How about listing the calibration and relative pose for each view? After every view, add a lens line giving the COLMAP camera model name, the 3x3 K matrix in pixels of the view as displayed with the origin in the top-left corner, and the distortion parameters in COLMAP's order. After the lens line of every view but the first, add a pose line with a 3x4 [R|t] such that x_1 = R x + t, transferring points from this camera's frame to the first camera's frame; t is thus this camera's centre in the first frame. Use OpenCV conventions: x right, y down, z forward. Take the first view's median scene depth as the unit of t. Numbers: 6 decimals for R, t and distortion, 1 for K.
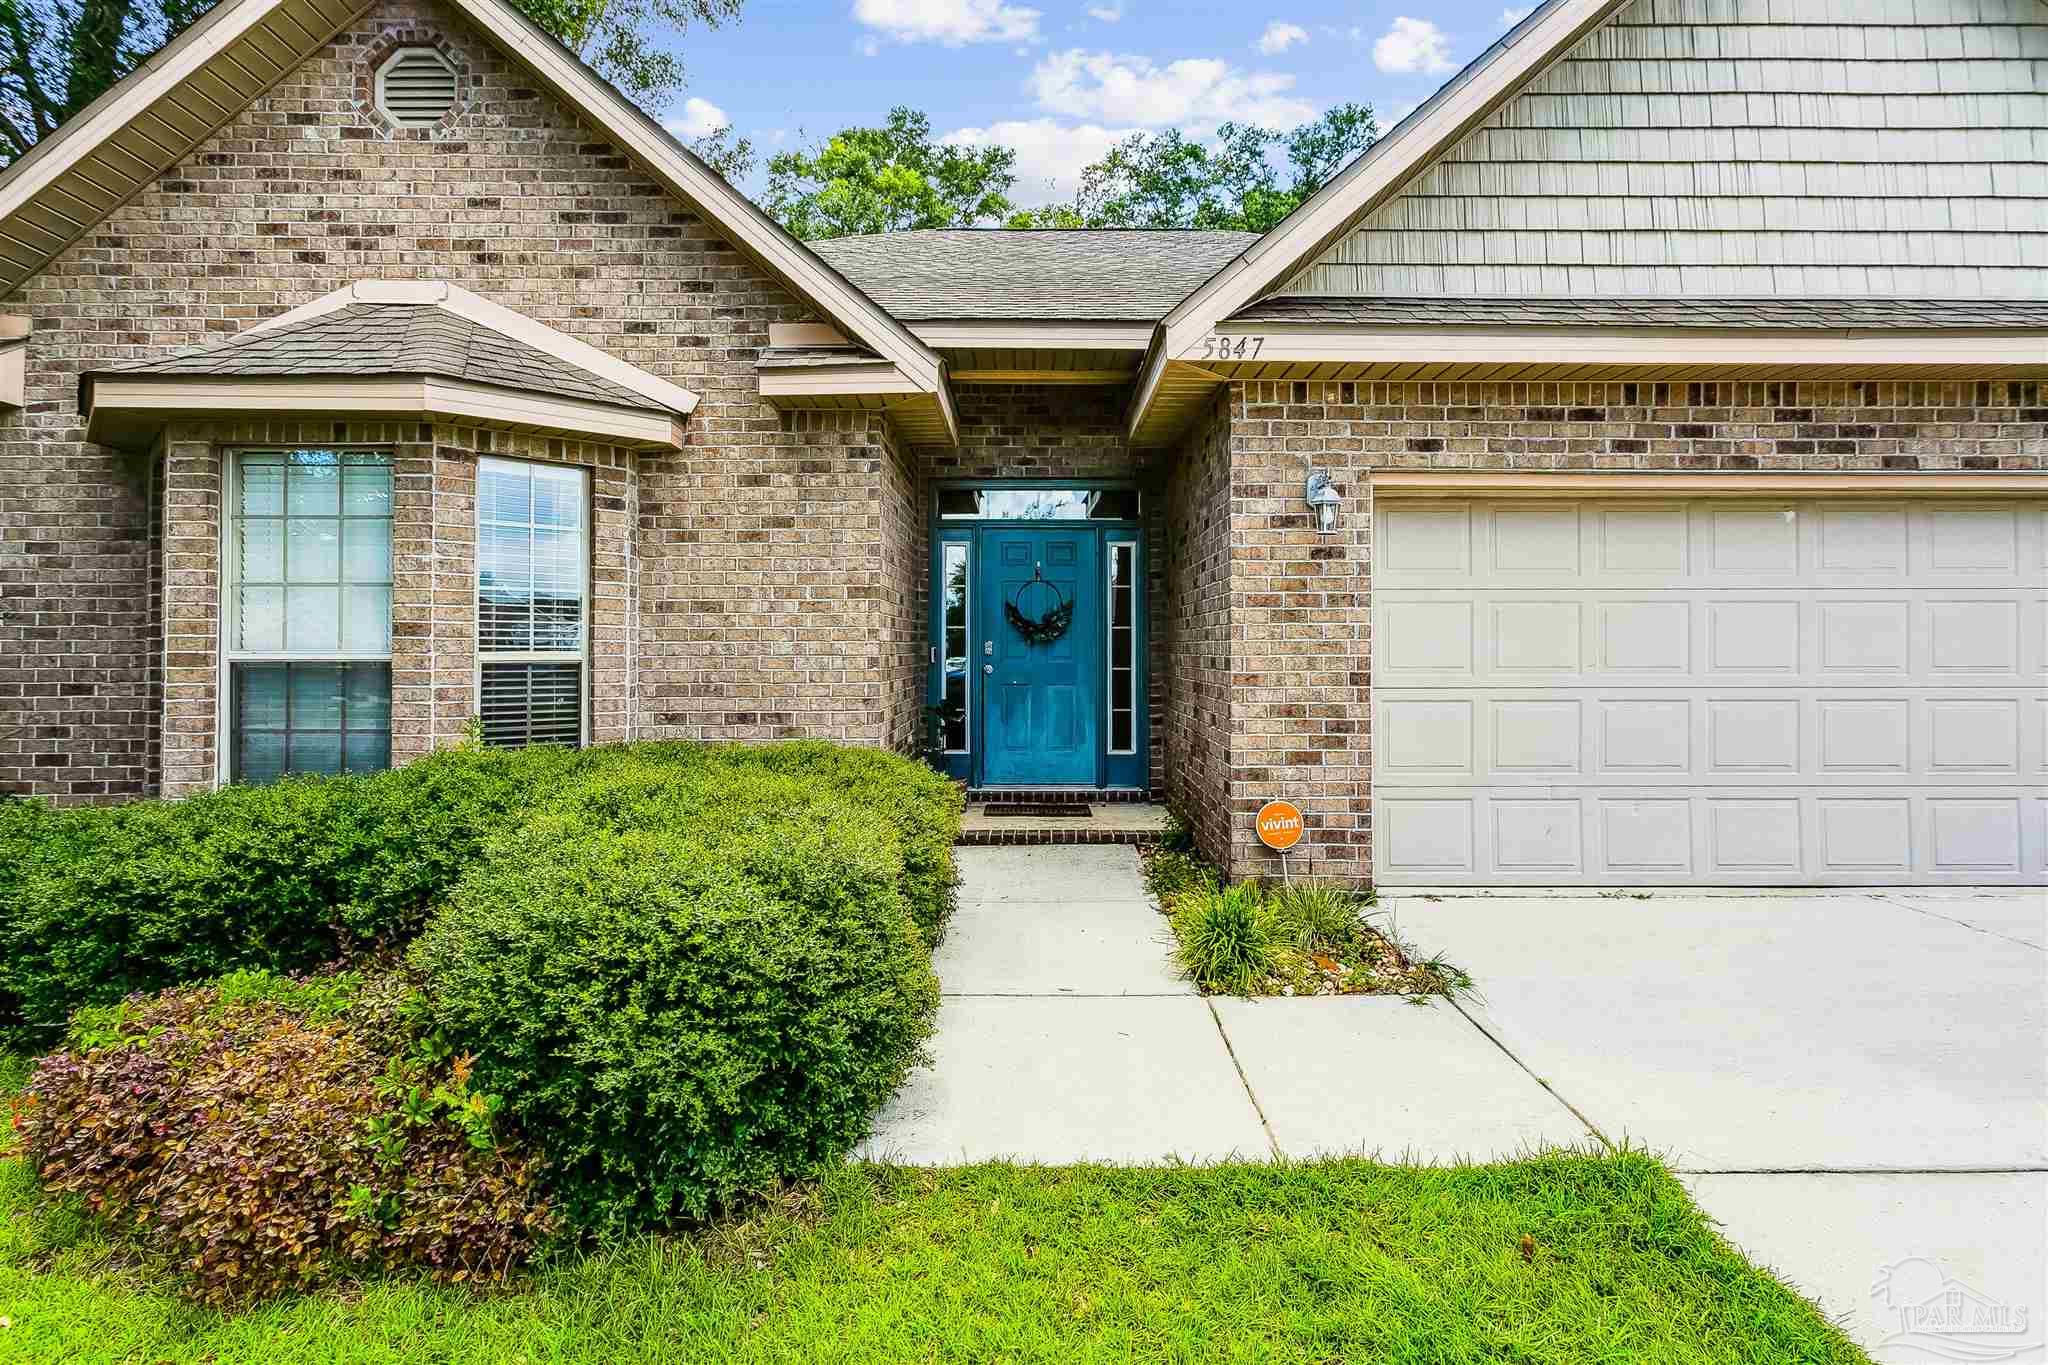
lens RADIAL K [[1010.2, 0, 1045.8], [0, 1010.2, 630.7], [0, 0, 1]] dist [0.003829, 0.000903]
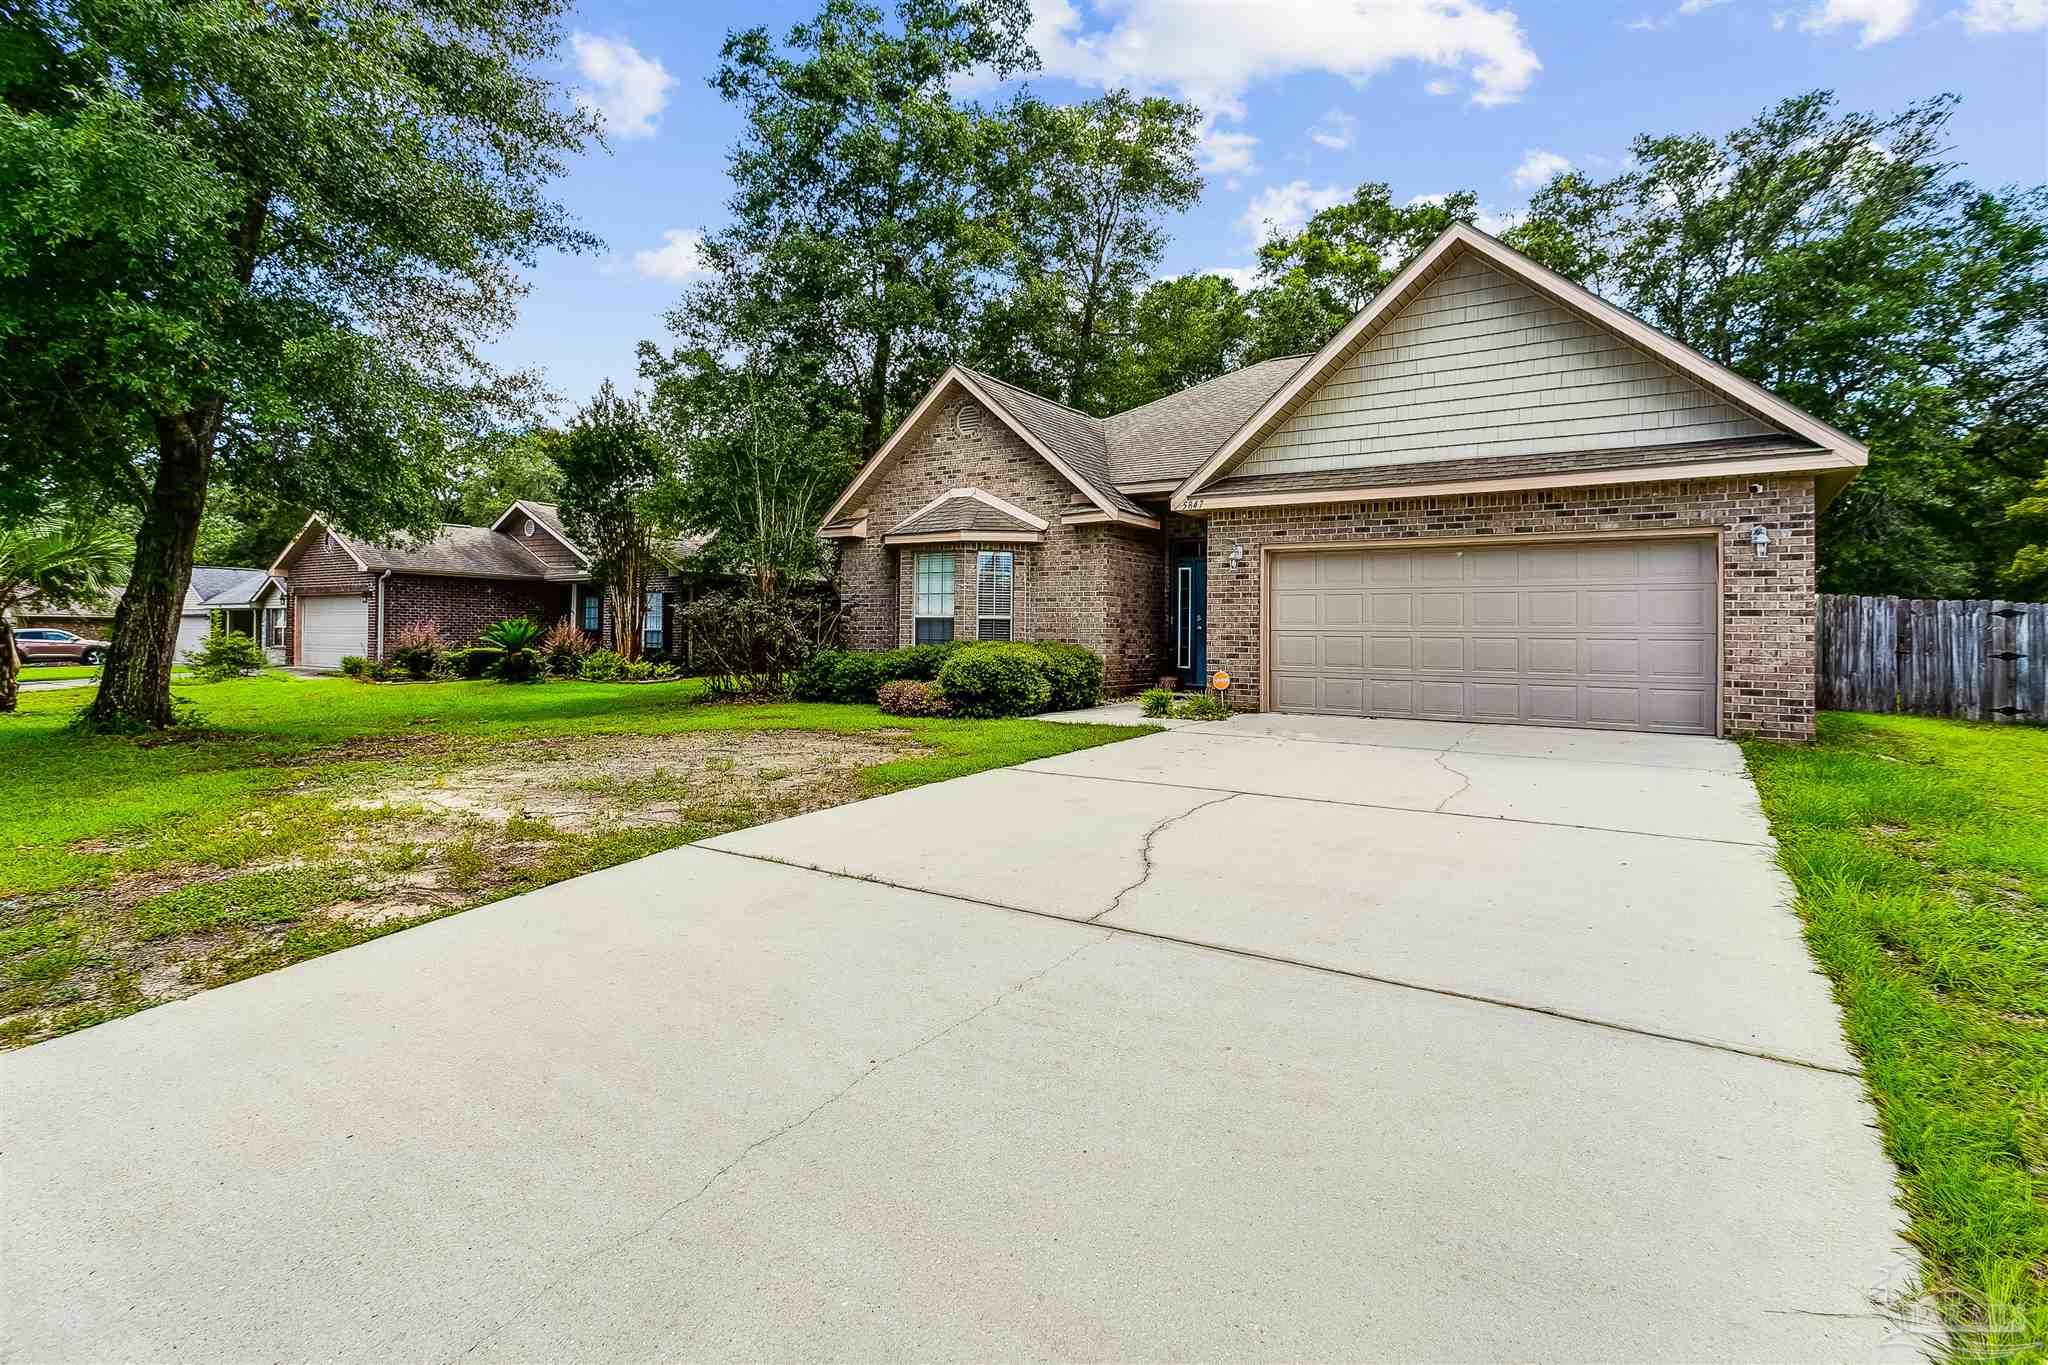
lens RADIAL K [[998.2, 0, 1033.6], [0, 998.2, 612.8], [0, 0, 1]] dist [0.000130, 0.000099]
pose [[0.834353, -0.001869, -0.551228, 1.116804], [-0.003405, 0.999958, -0.008543, 0.034945], [0.551221, 0.009005, 0.834311, -1.280433]]
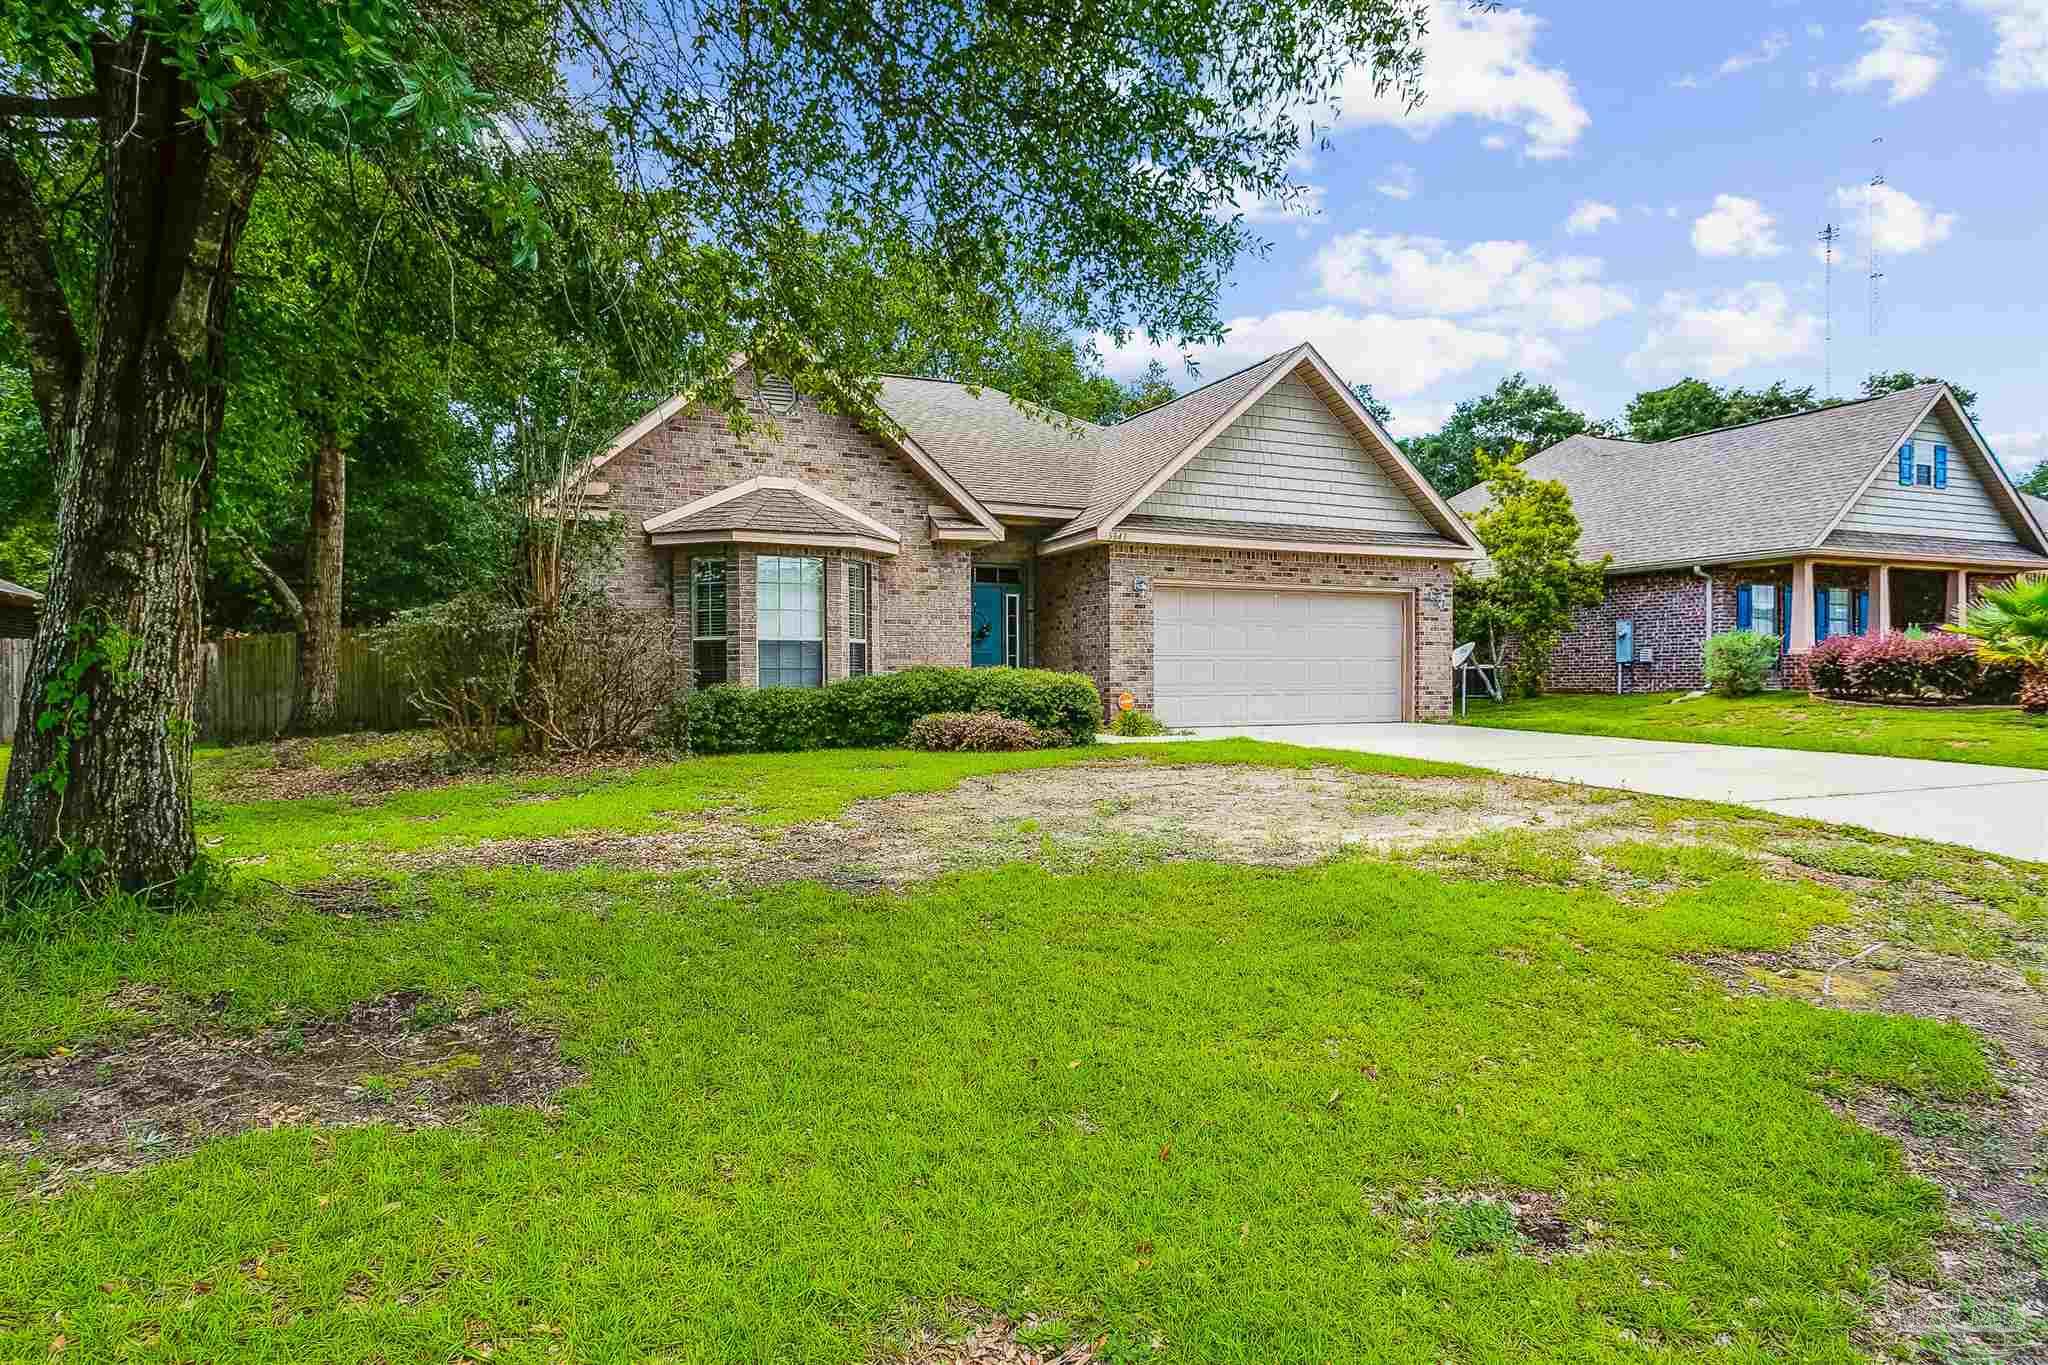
lens RADIAL K [[1147.8, 0, 1024.0], [0, 1147.8, 682.5], [0, 0, 1]] dist [-0.001004, -0.000008]
pose [[0.916556, -0.004246, 0.399885, -1.176774], [-0.002431, 0.999866, 0.016189, 0.077130], [-0.399900, -0.015810, 0.916422, -1.640156]]
